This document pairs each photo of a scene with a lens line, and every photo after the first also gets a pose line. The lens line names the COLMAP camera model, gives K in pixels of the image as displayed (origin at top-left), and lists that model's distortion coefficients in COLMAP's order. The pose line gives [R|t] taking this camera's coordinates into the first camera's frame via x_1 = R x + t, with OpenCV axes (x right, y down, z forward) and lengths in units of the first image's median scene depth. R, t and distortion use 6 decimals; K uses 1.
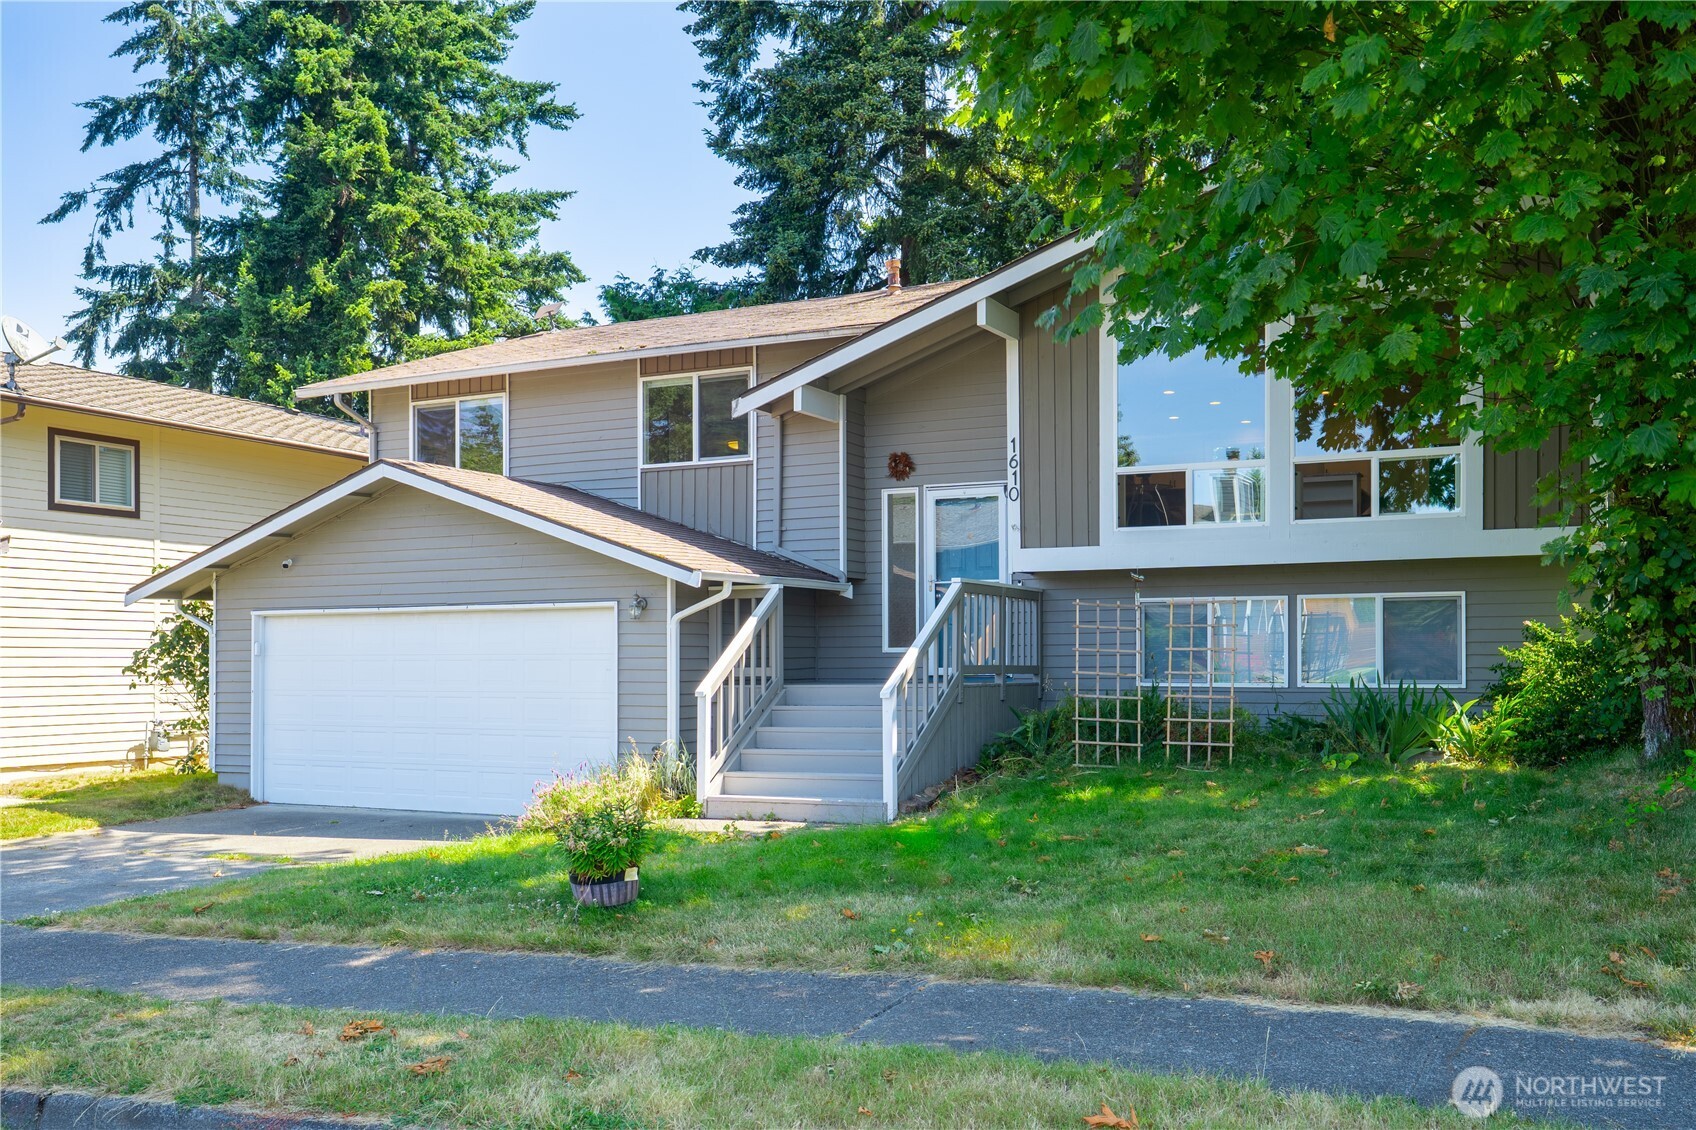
lens RADIAL K [[1485.6, 0, 848.0], [0, 1485.6, 565.0], [0, 0, 1]] dist [-0.000123, 0.000227]
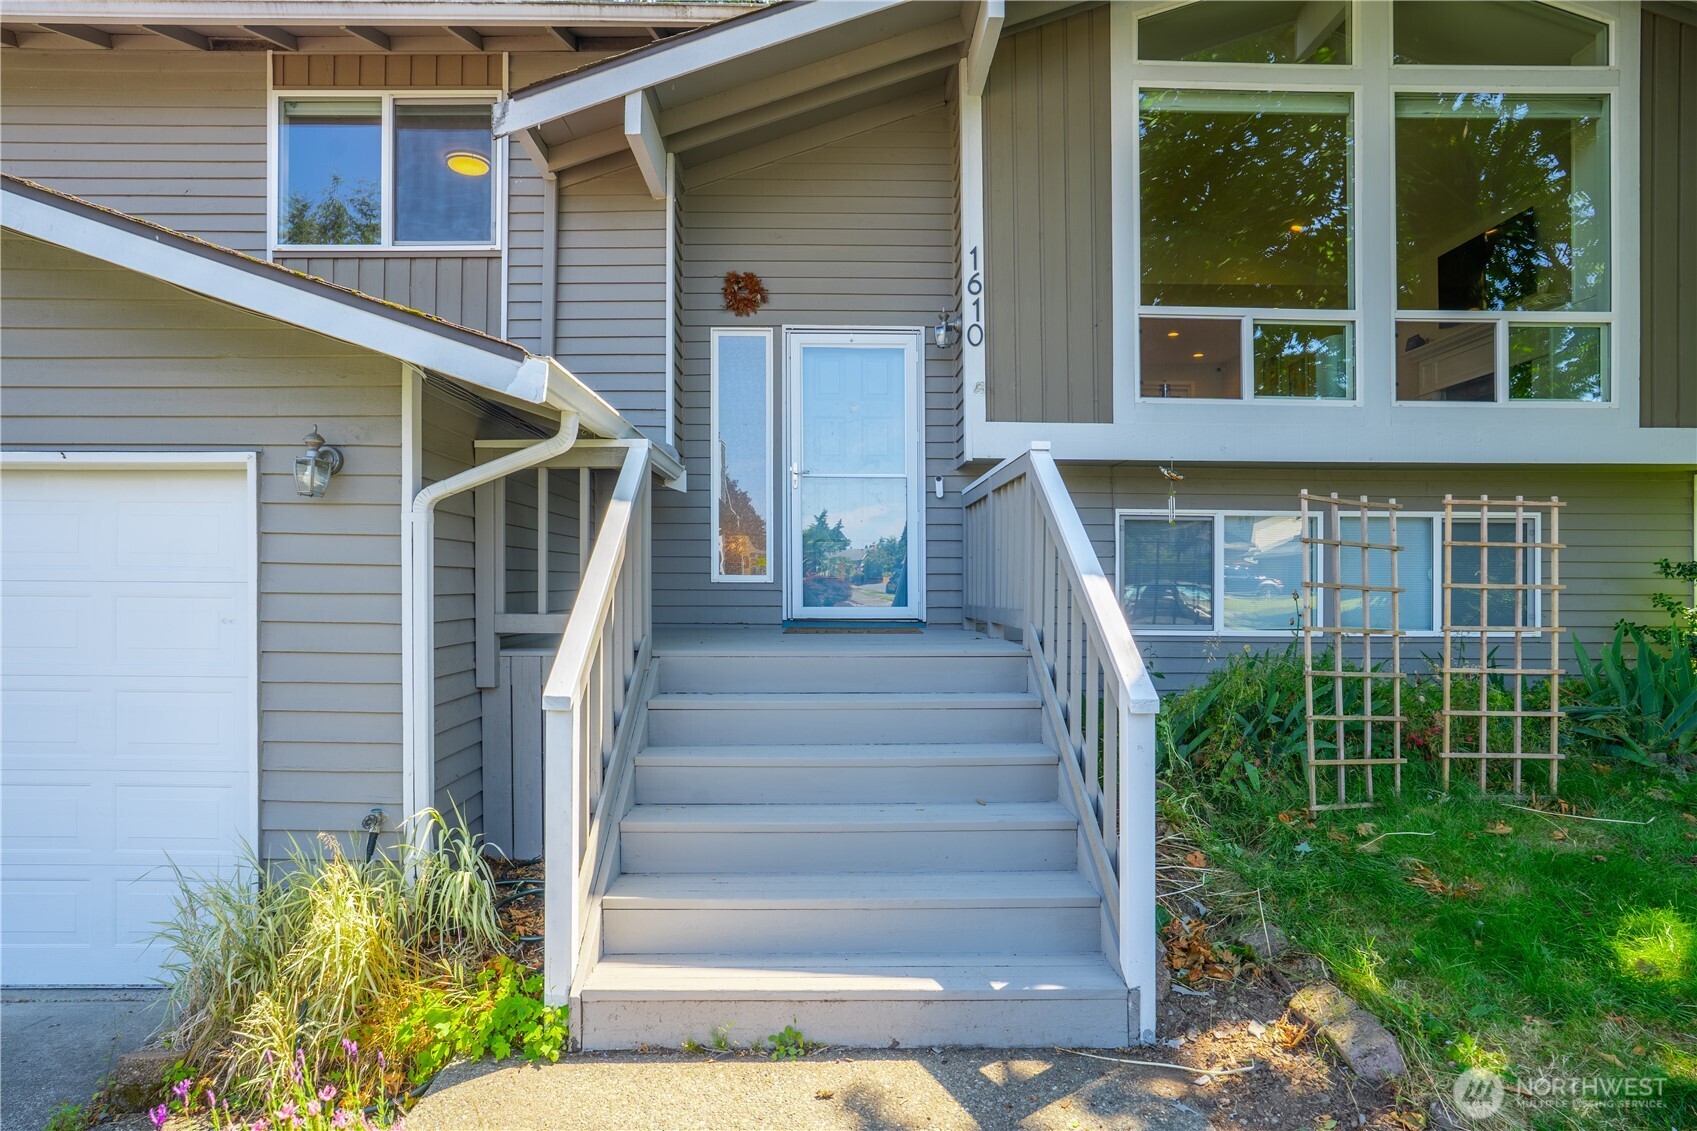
lens RADIAL K [[964.7, 0, 847.0], [0, 964.7, 577.3], [0, 0, 1]] dist [-0.018971, 0.001313]
pose [[0.895954, 0.011371, 0.444002, -0.122762], [-0.038675, 0.997872, 0.052486, 0.037119], [-0.442460, -0.064197, 0.894487, 0.674286]]
